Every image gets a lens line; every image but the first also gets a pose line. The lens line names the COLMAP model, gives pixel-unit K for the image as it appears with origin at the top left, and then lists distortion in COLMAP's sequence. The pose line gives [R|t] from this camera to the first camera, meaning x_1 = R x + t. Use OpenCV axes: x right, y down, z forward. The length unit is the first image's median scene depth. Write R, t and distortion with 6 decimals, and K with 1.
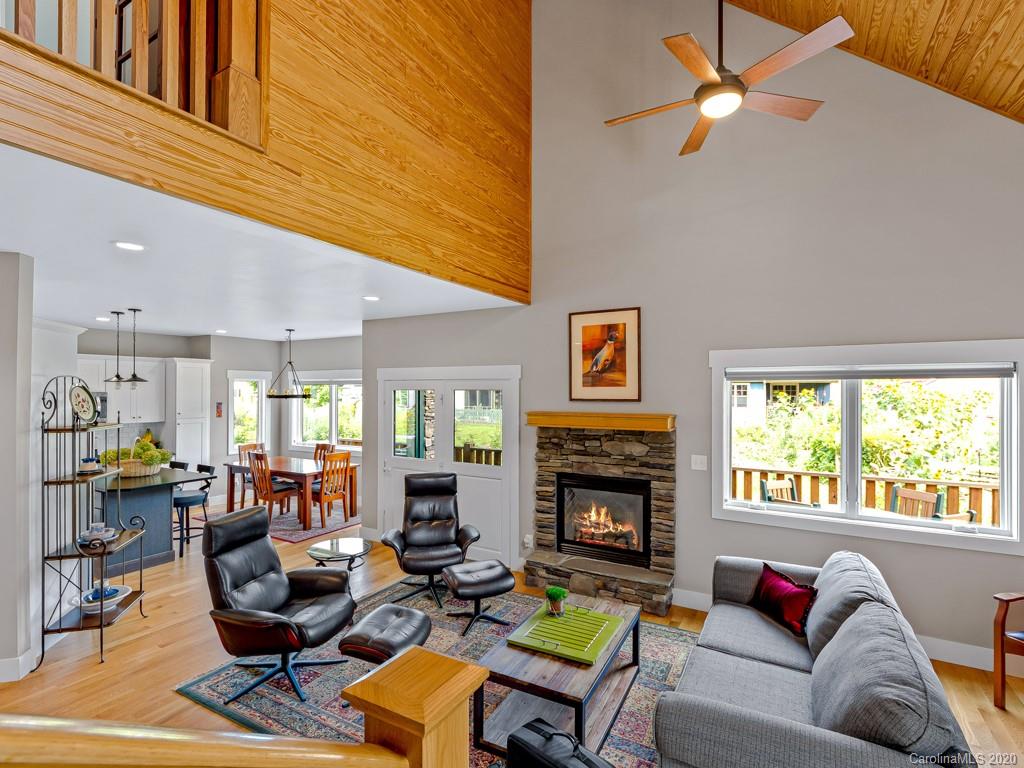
lens RADIAL K [[500.6, 0, 514.1], [0, 500.6, 383.3], [0, 0, 1]] dist [0.045306, 0.000466]
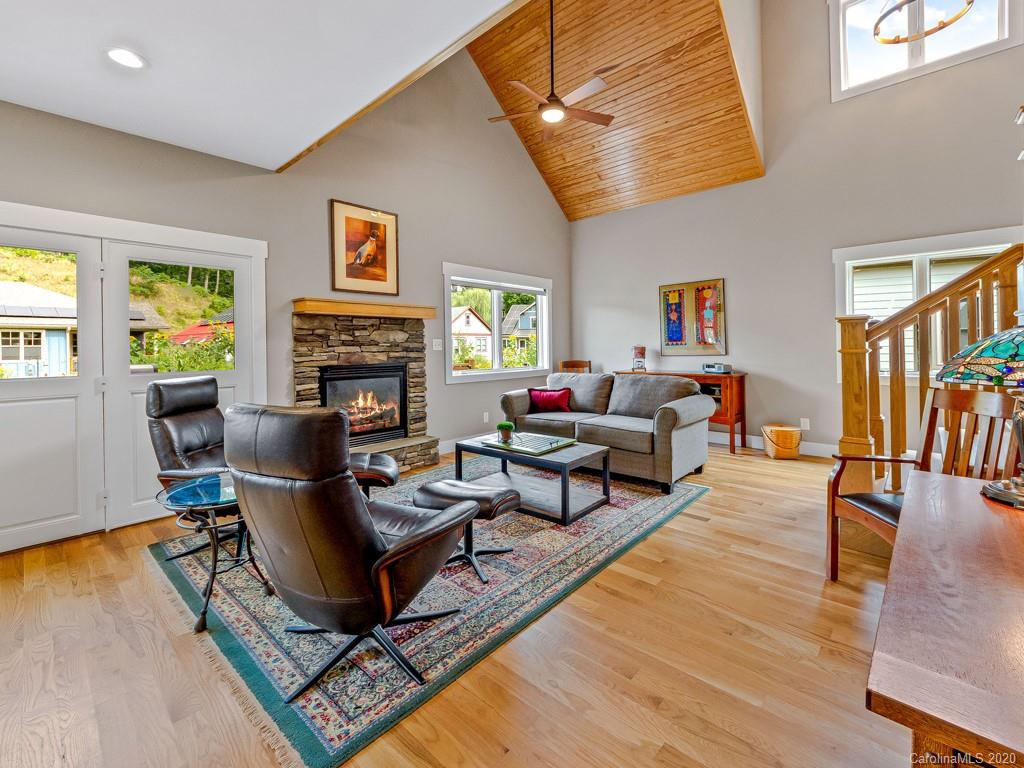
lens RADIAL K [[456.0, 0, 527.1], [0, 456.0, 355.8], [0, 0, 1]] dist [-0.001710, -0.000106]
pose [[0.216556, -0.019892, 0.976068, -0.695990], [-0.007193, 0.999733, 0.021970, 0.144620], [-0.976244, -0.011778, 0.216355, 0.463407]]
